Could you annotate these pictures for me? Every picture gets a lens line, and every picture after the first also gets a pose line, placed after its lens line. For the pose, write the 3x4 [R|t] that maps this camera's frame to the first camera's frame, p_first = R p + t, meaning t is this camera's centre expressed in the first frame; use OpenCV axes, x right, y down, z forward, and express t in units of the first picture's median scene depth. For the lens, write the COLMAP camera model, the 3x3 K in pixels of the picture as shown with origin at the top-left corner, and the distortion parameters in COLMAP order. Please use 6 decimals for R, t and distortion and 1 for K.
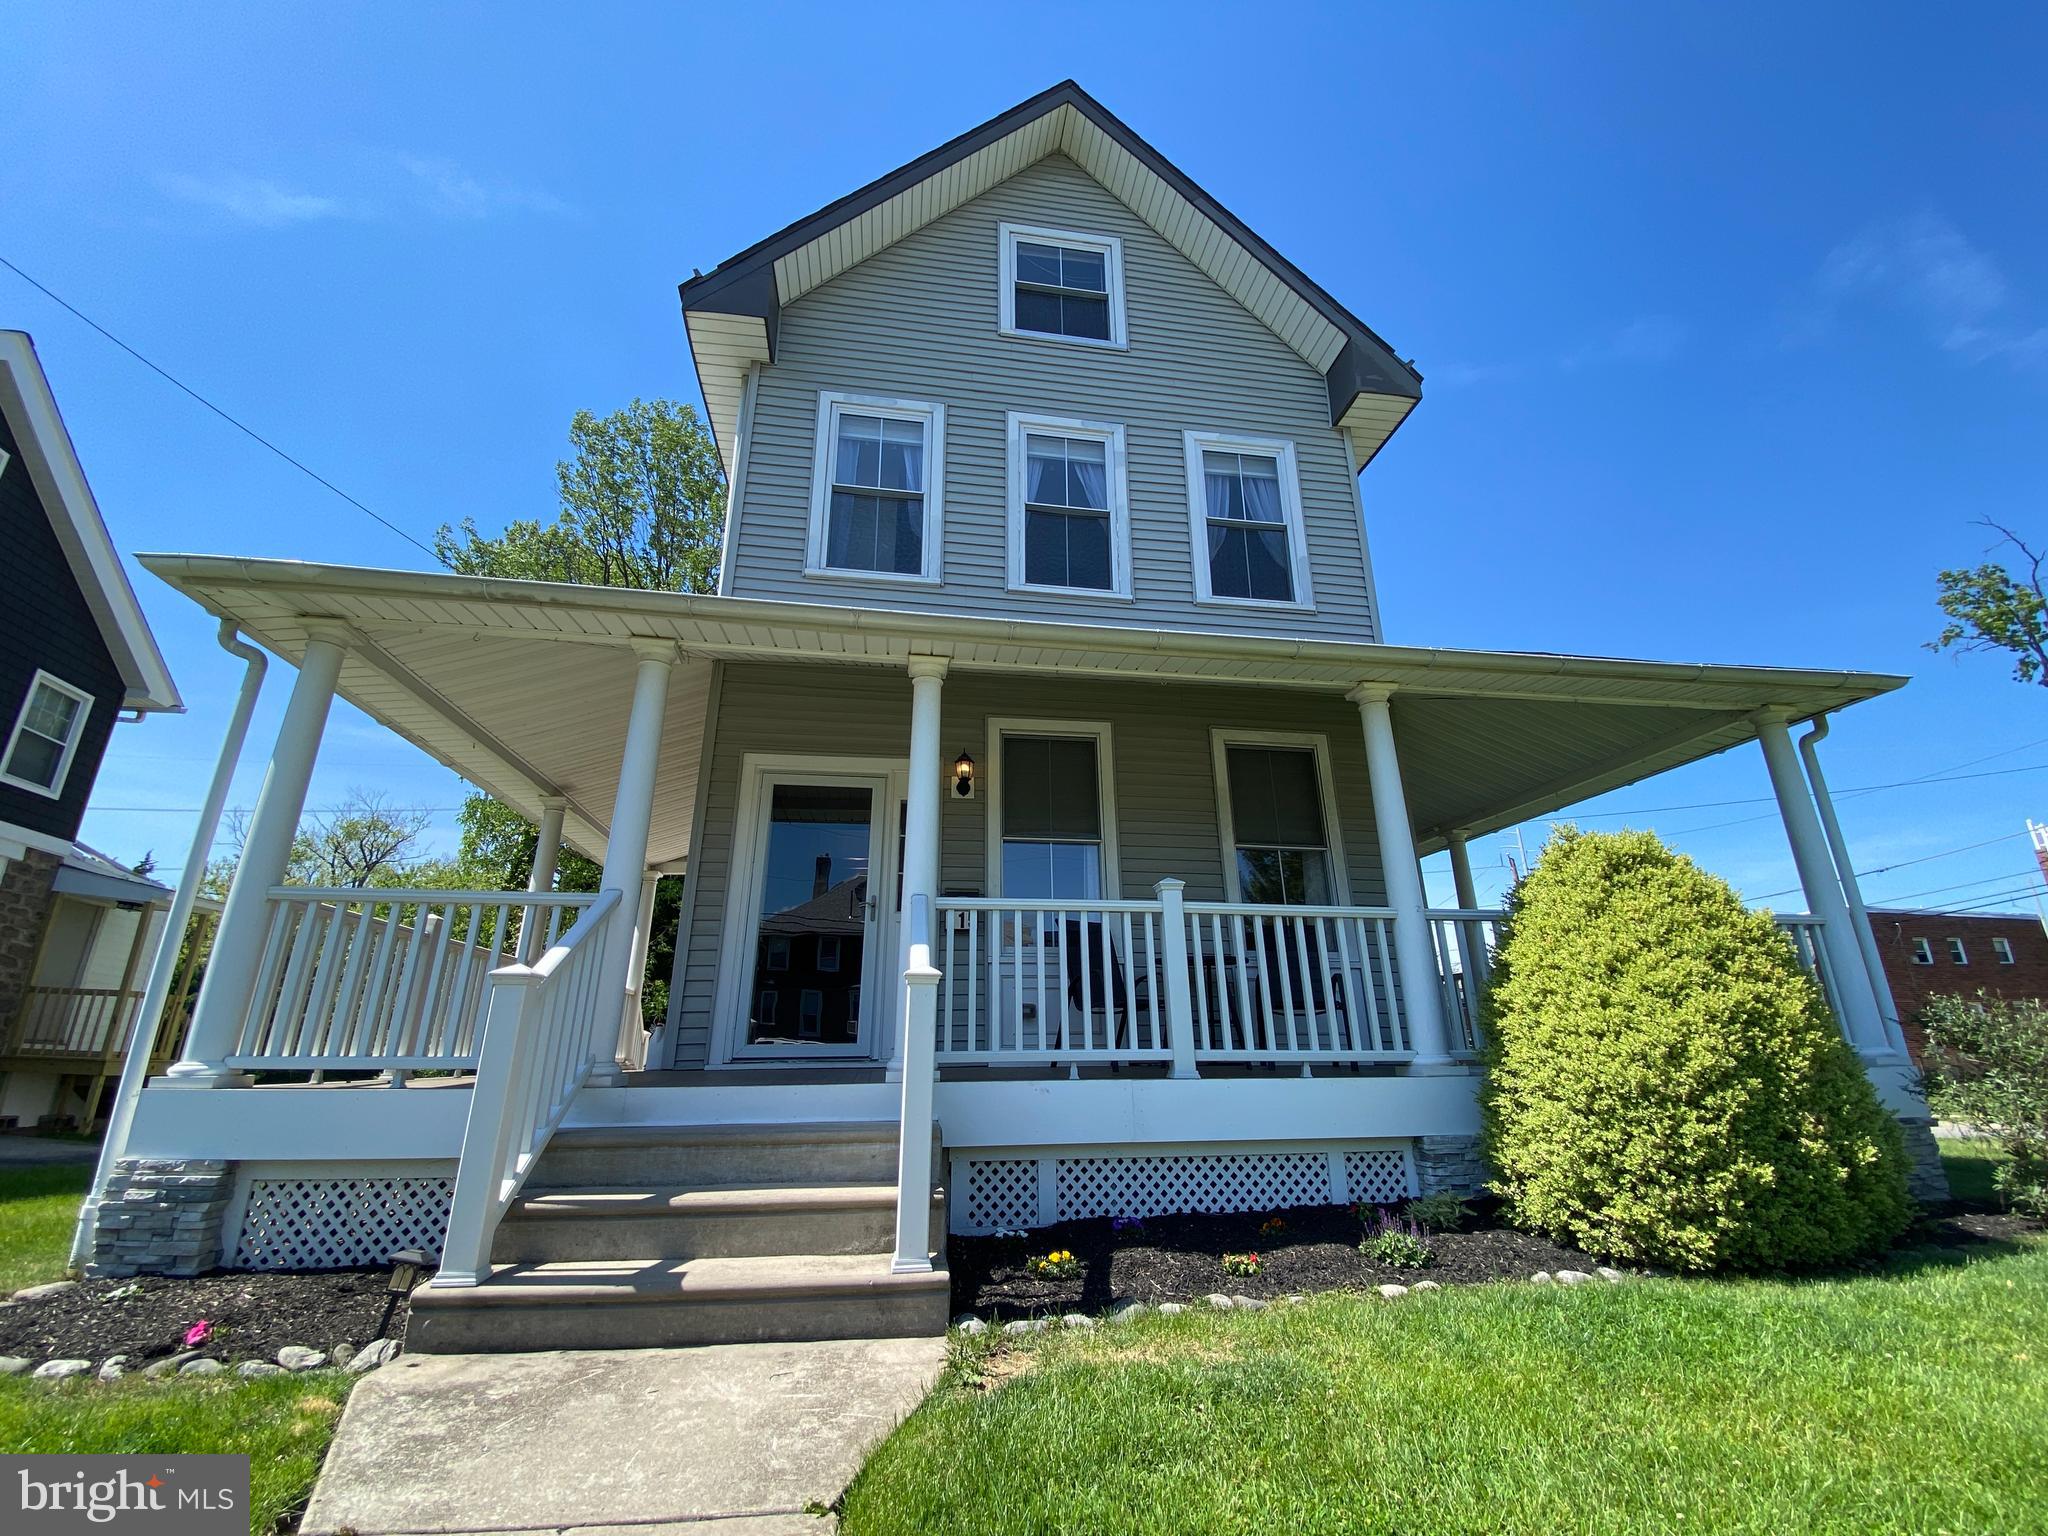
lens RADIAL K [[837.7, 0, 1011.7], [0, 837.7, 763.7], [0, 0, 1]] dist [0.014575, -0.015738]
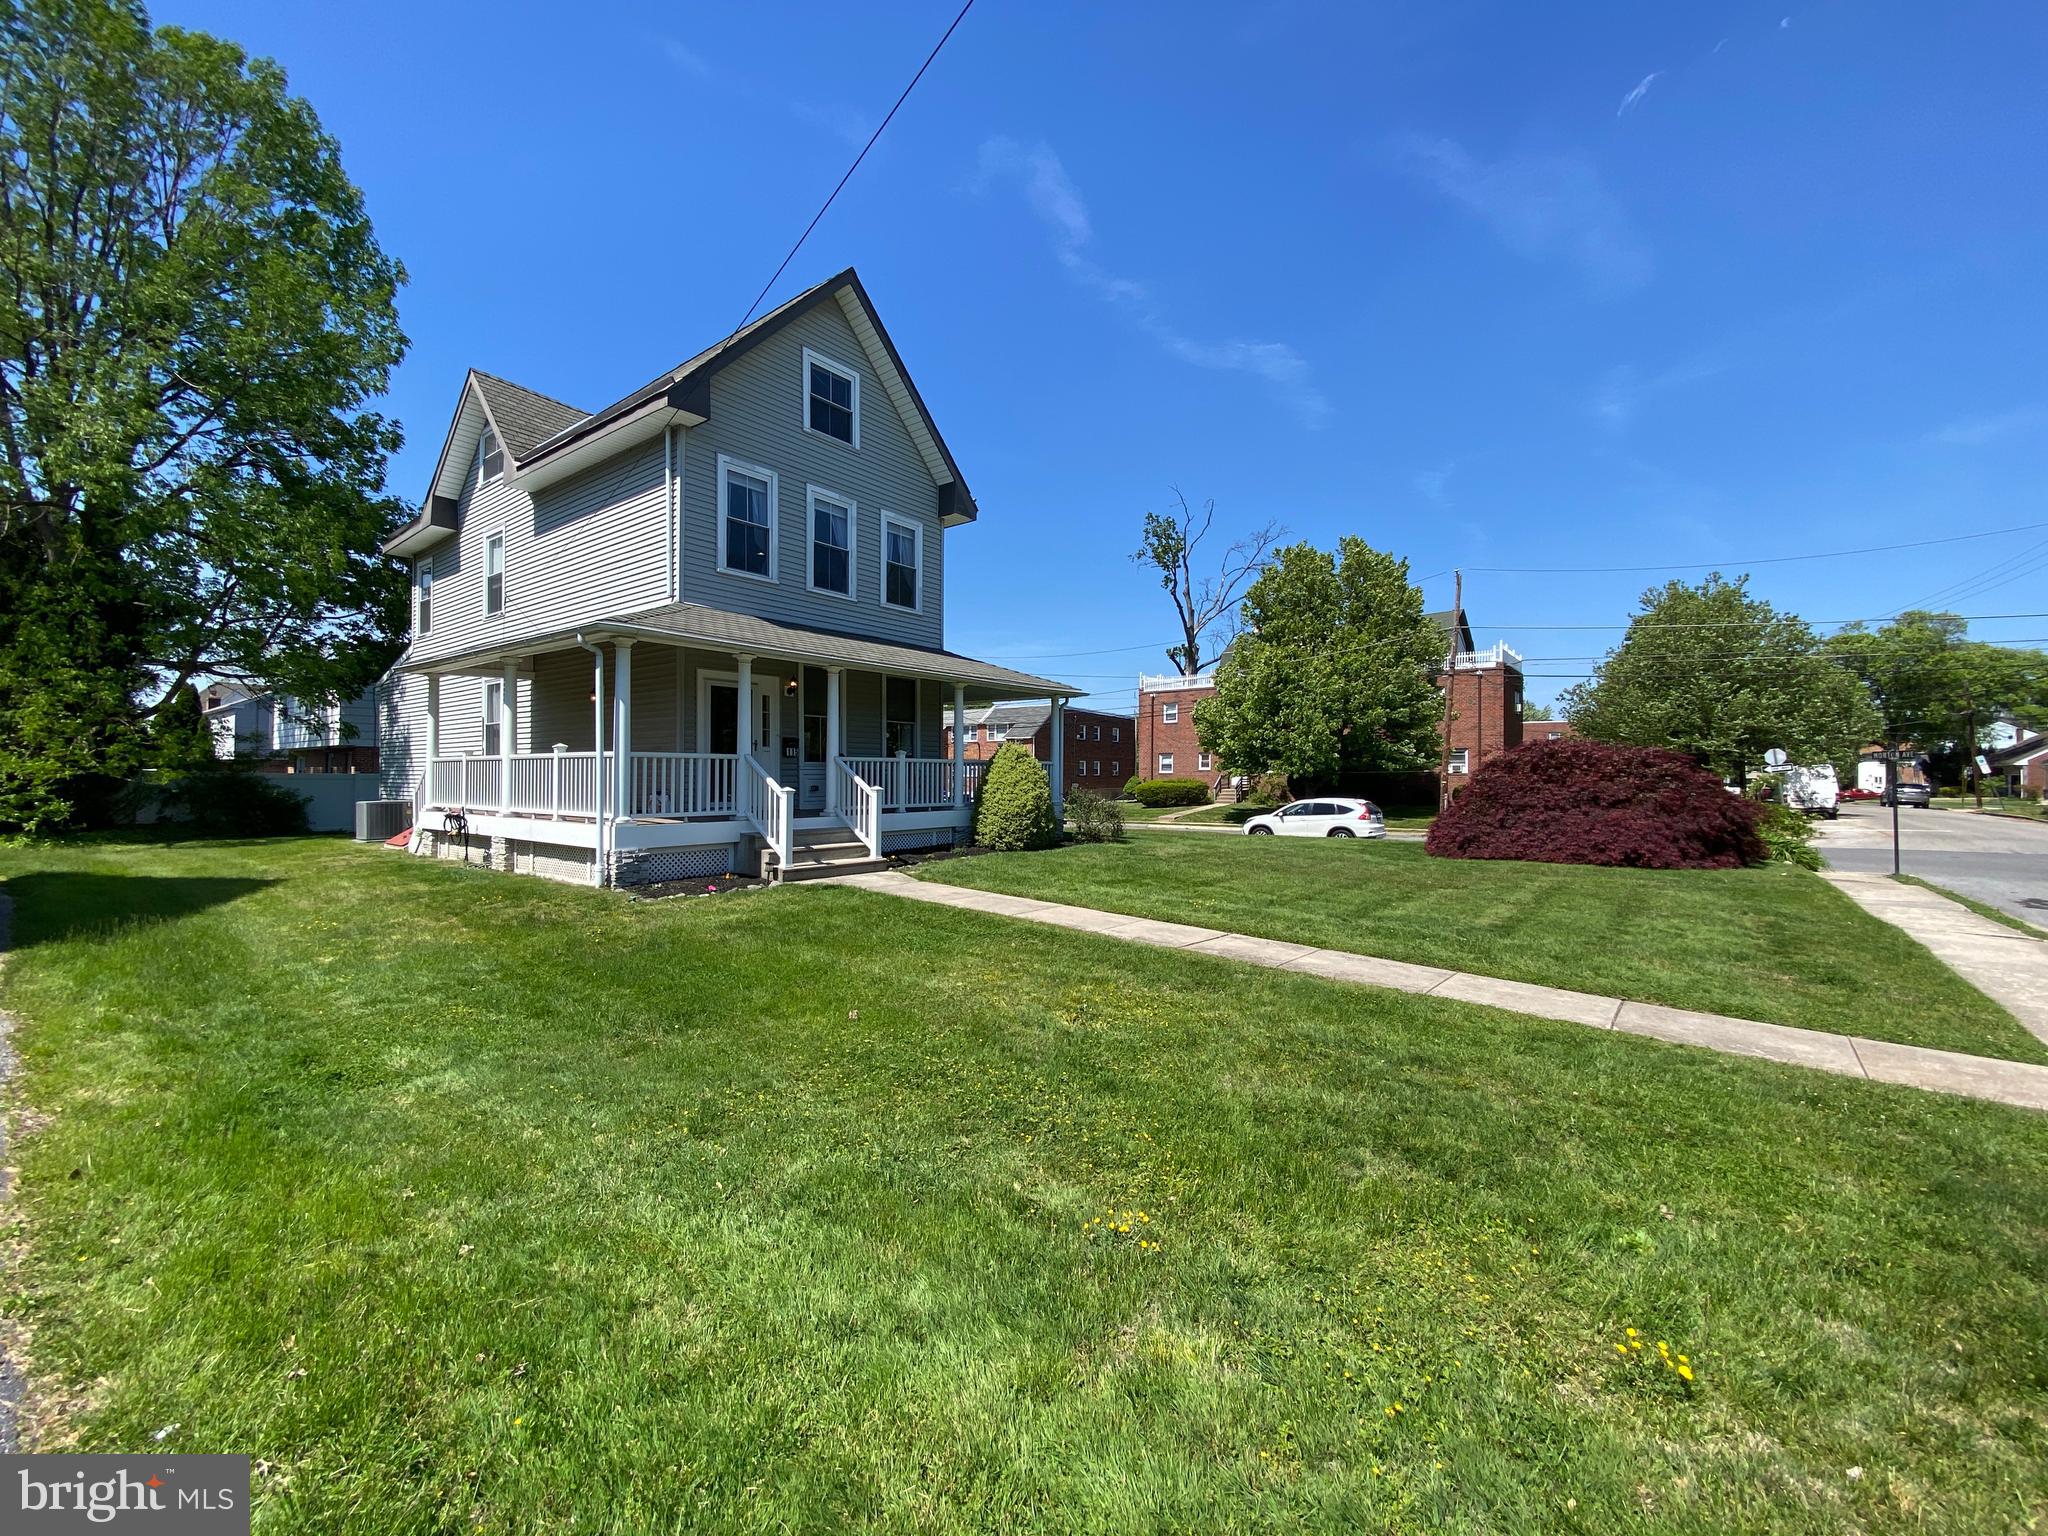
lens RADIAL K [[837.7, 0, 1030.8], [0, 837.7, 768.4], [0, 0, 1]] dist [0.014575, -0.015738]
pose [[0.730001, 0.012261, 0.683336, -1.101888], [-0.228192, 0.946835, 0.226786, -0.424910], [-0.644226, -0.321486, 0.693988, -1.009955]]
